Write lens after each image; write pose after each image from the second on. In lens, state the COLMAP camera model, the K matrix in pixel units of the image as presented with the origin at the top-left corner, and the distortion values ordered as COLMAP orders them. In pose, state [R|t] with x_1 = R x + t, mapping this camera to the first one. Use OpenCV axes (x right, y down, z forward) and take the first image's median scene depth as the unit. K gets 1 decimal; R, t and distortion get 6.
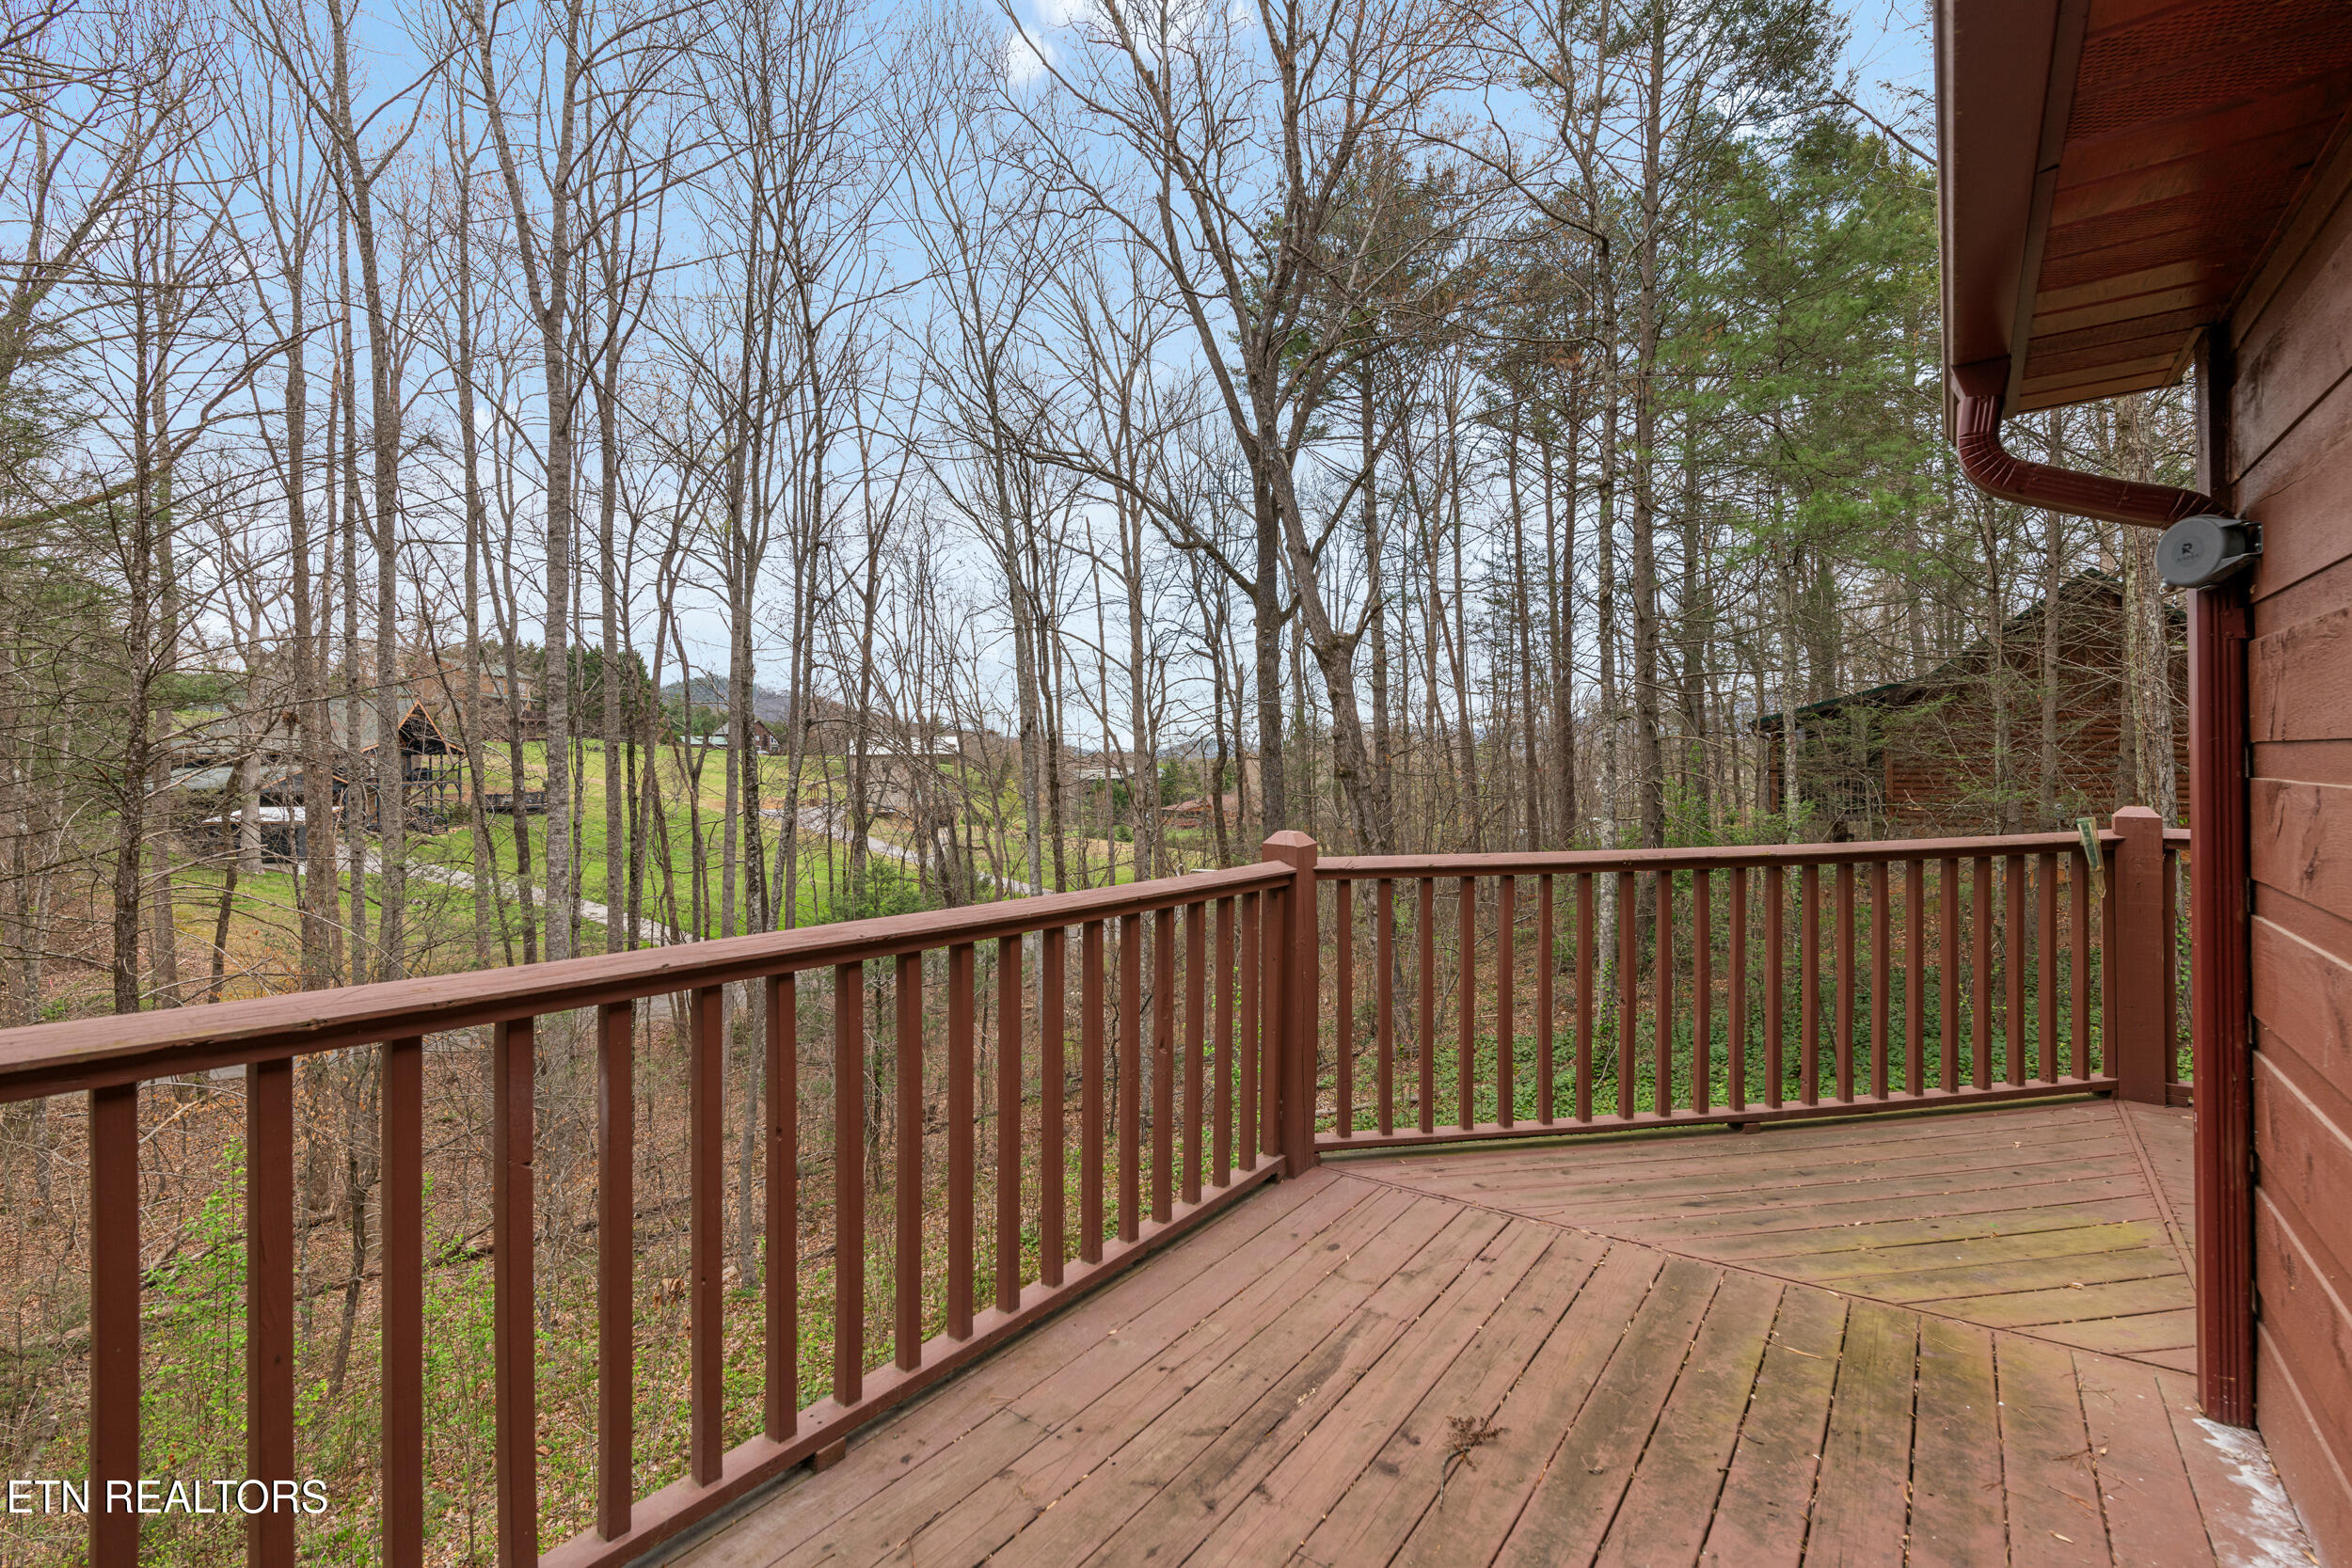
lens RADIAL K [[1036.4, 0, 1189.3], [0, 1036.4, 767.5], [0, 0, 1]] dist [0.003796, 0.000232]
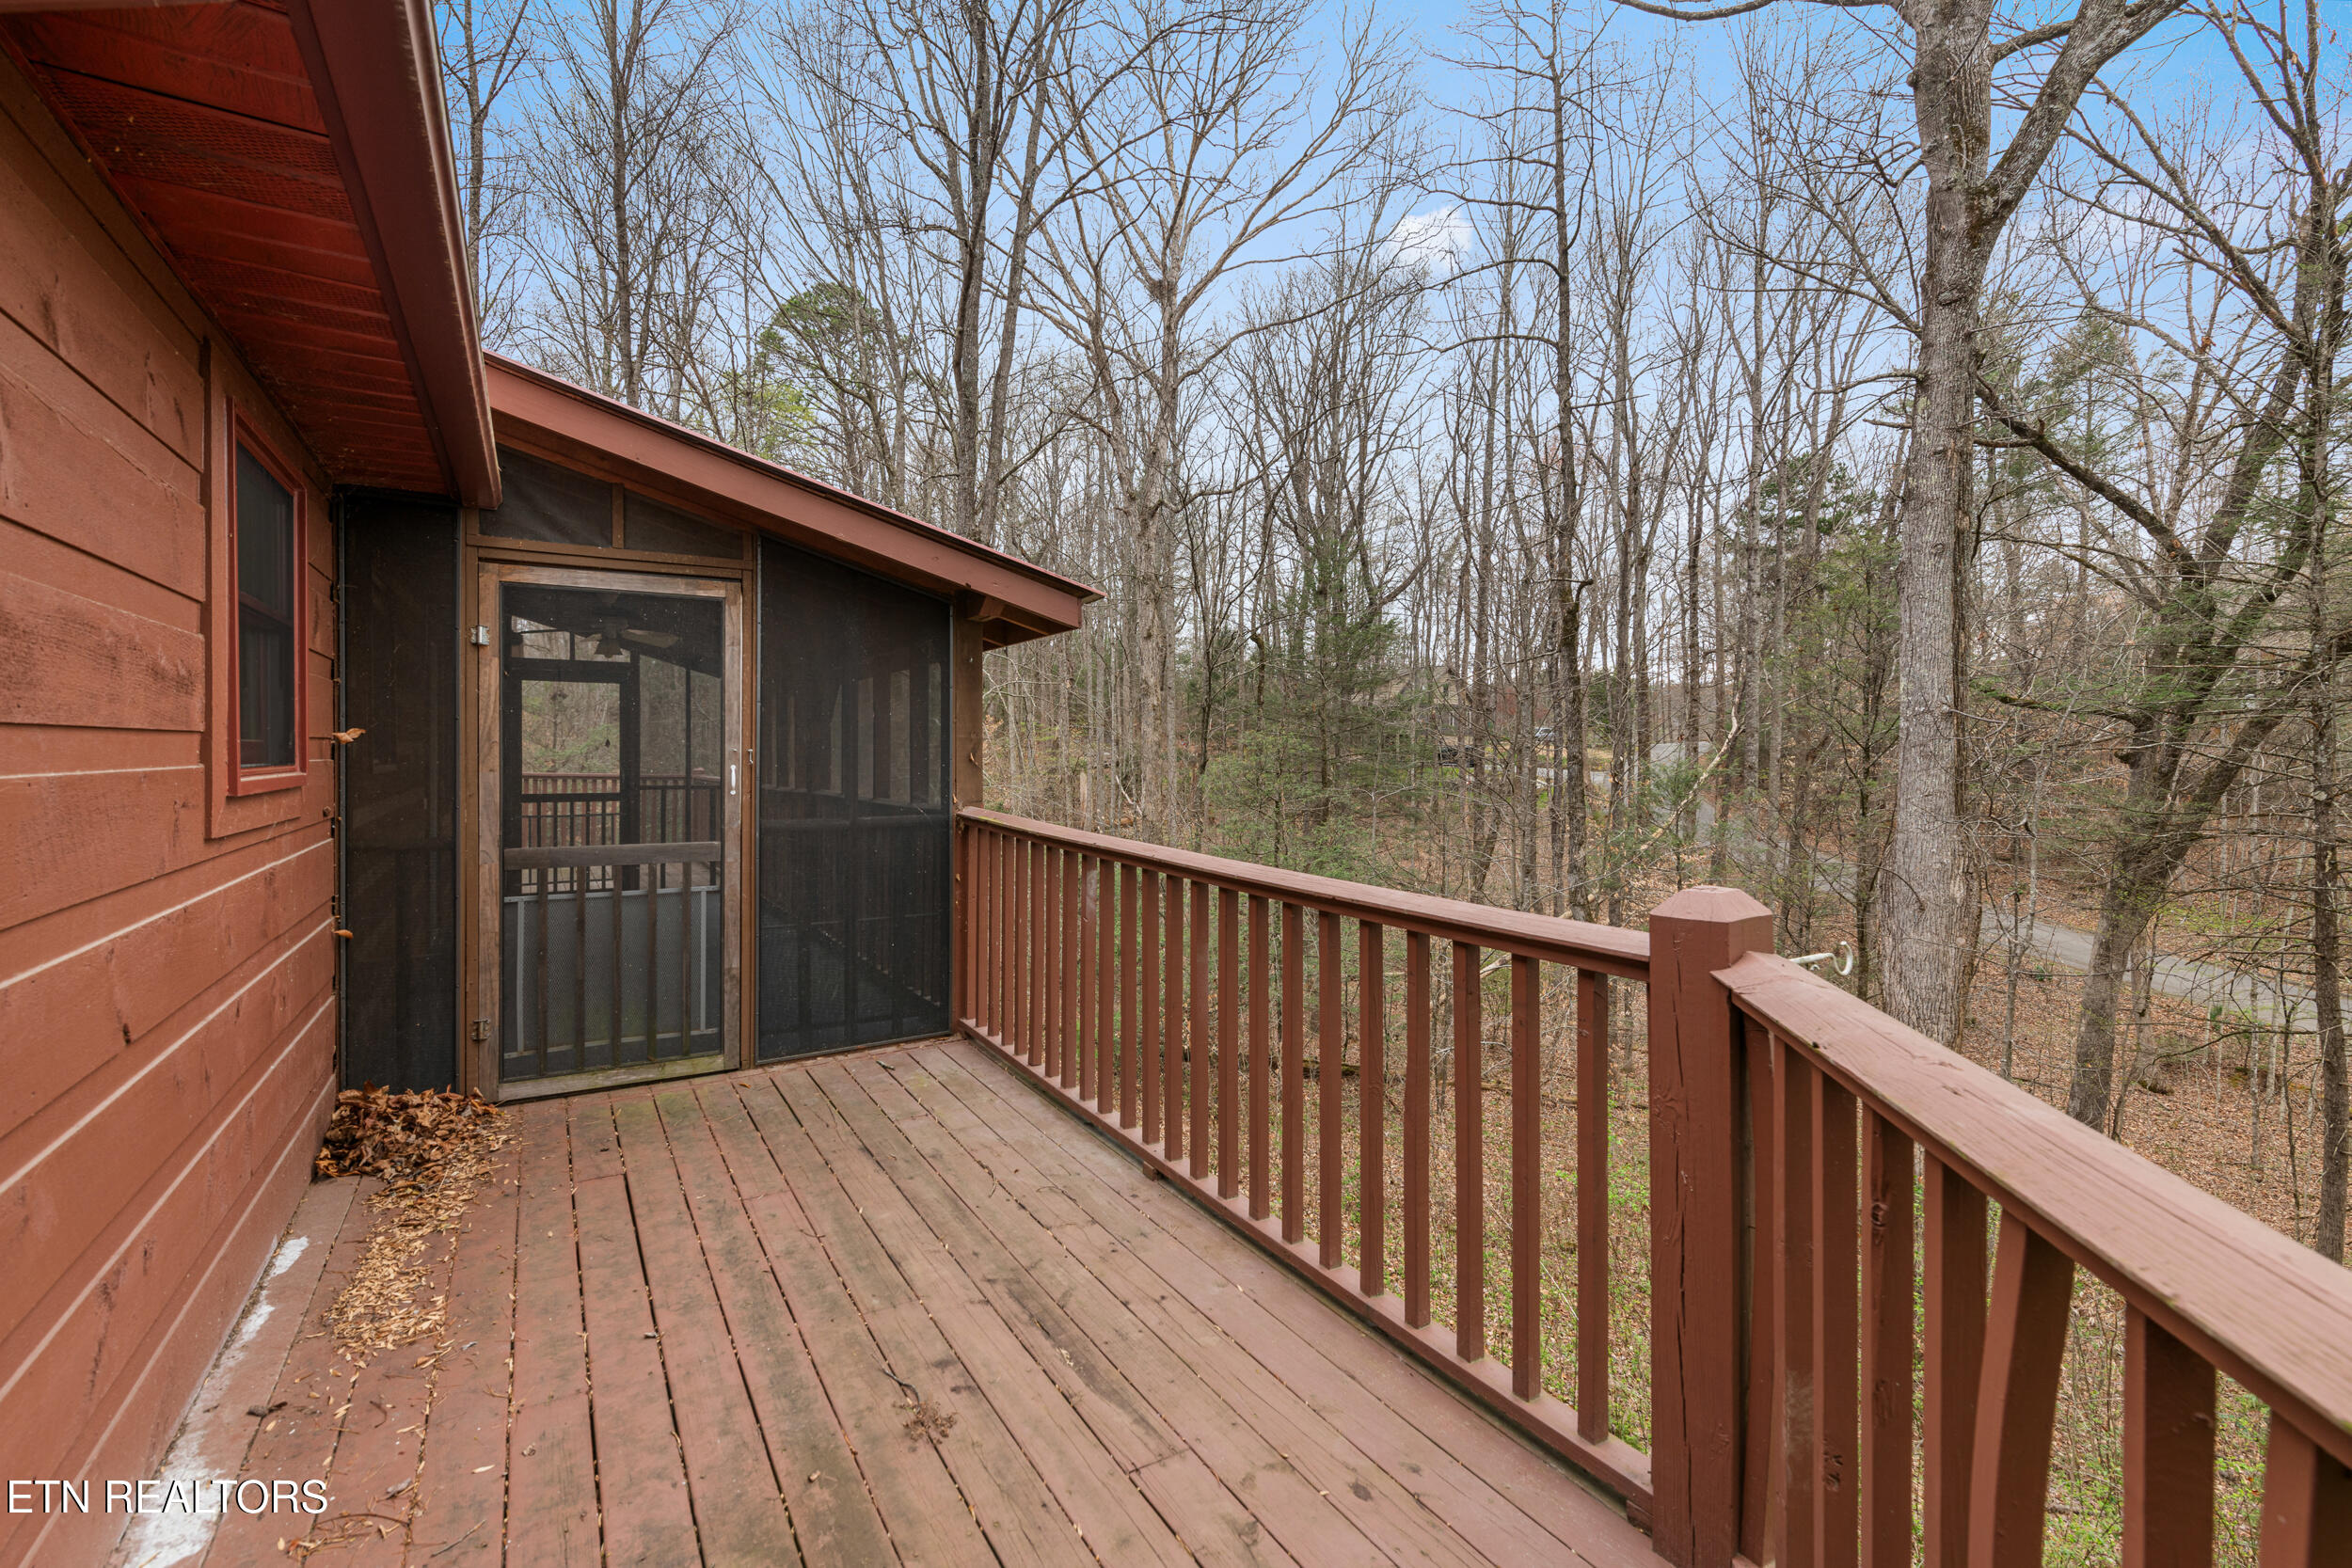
lens RADIAL K [[1036.4, 0, 1186.0], [0, 1036.4, 761.4], [0, 0, 1]] dist [0.003796, 0.000232]
pose [[-0.372727, 0.018424, -0.927758, 1.063759], [-0.001202, 0.999792, 0.020337, -0.017592], [0.927940, 0.008695, -0.372628, 1.547802]]
